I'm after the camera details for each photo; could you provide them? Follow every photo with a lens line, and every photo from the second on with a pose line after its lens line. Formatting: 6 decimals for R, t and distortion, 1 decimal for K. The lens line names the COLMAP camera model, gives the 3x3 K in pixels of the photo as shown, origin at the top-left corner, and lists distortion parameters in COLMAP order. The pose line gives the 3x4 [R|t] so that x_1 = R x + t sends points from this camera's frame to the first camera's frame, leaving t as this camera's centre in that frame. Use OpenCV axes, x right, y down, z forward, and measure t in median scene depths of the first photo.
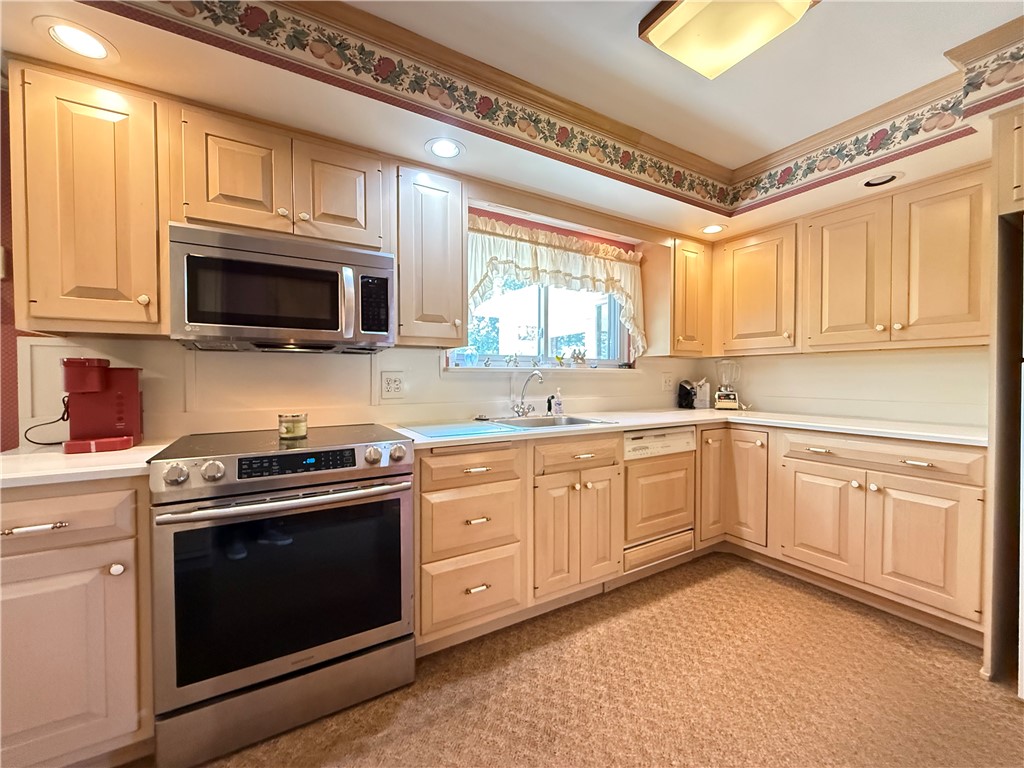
lens RADIAL K [[410.4, 0, 510.0], [0, 410.4, 384.9], [0, 0, 1]] dist [-0.000229, 0.000363]
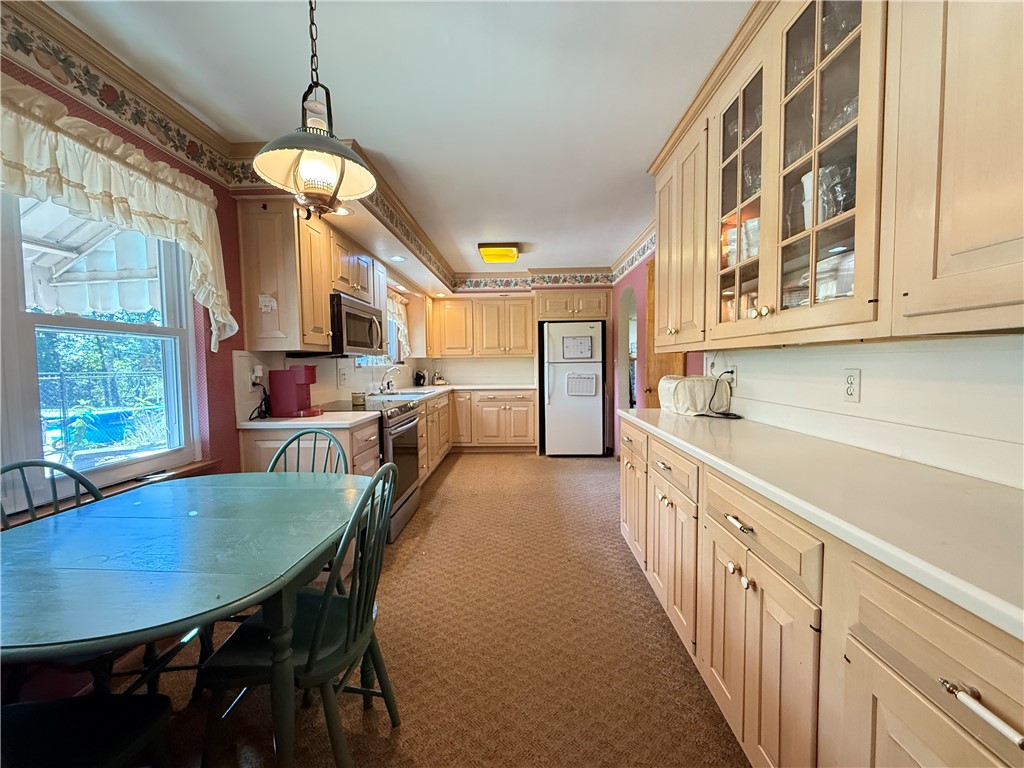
lens RADIAL K [[410.4, 0, 511.0], [0, 410.4, 383.6], [0, 0, 1]] dist [-0.000229, 0.000363]
pose [[0.532751, -0.046124, 0.845014, -1.644437], [0.027027, 0.998932, 0.037486, -0.018951], [-0.845840, 0.002867, 0.533429, -0.569770]]
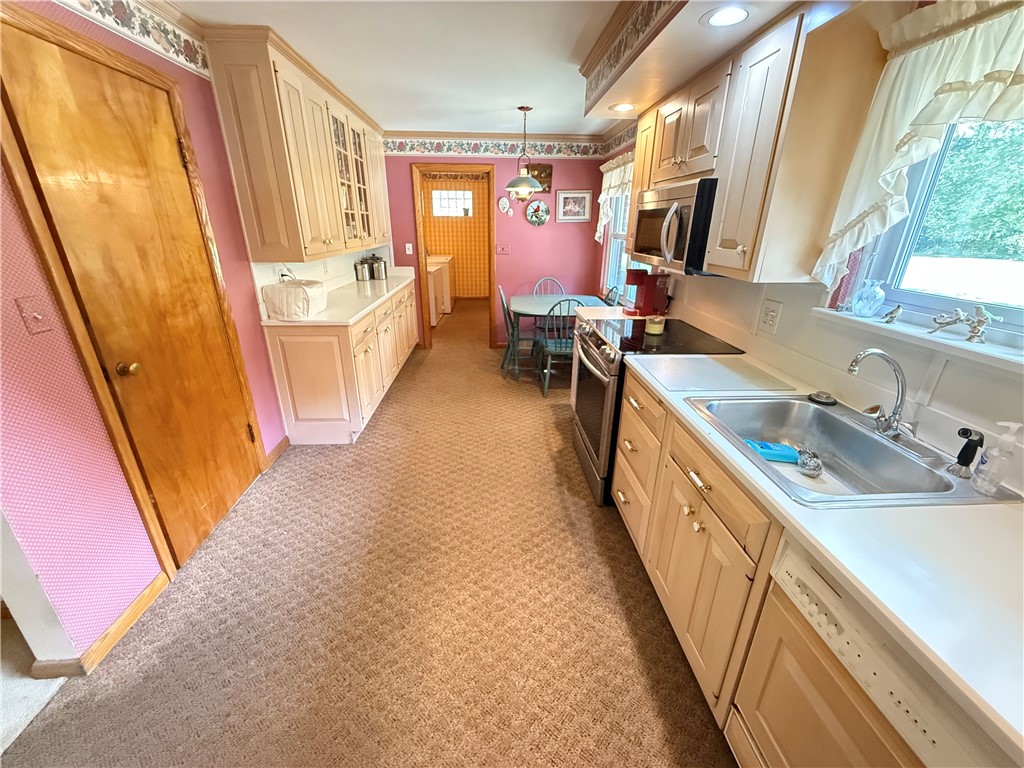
lens RADIAL K [[410.4, 0, 510.9], [0, 410.4, 384.0], [0, 0, 1]] dist [-0.000229, 0.000363]
pose [[-0.460335, 0.321606, -0.827442, 0.903442], [-0.024823, 0.927044, 0.374129, -0.219782], [0.887398, 0.192765, -0.418768, 1.118036]]
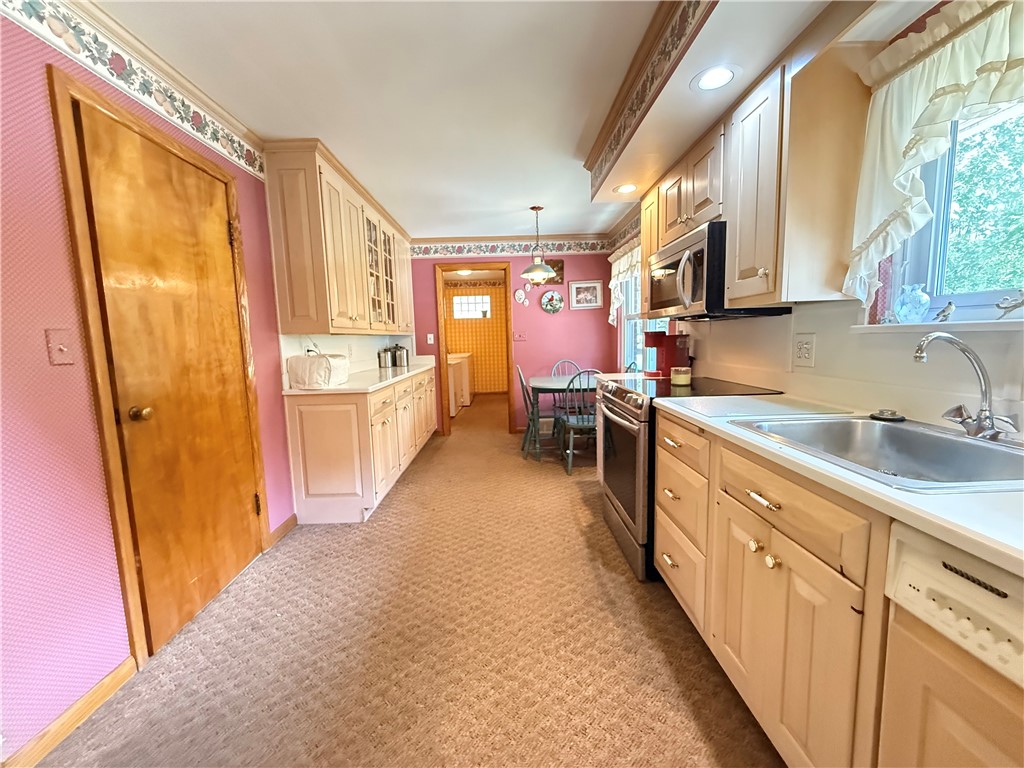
lens RADIAL K [[410.4, 0, 510.9], [0, 410.4, 383.9], [0, 0, 1]] dist [-0.000229, 0.000363]
pose [[-0.492751, 0.115049, -0.862531, 0.894541], [0.012928, 0.992080, 0.124944, -0.052008], [0.870074, 0.050415, -0.490336, 1.106354]]
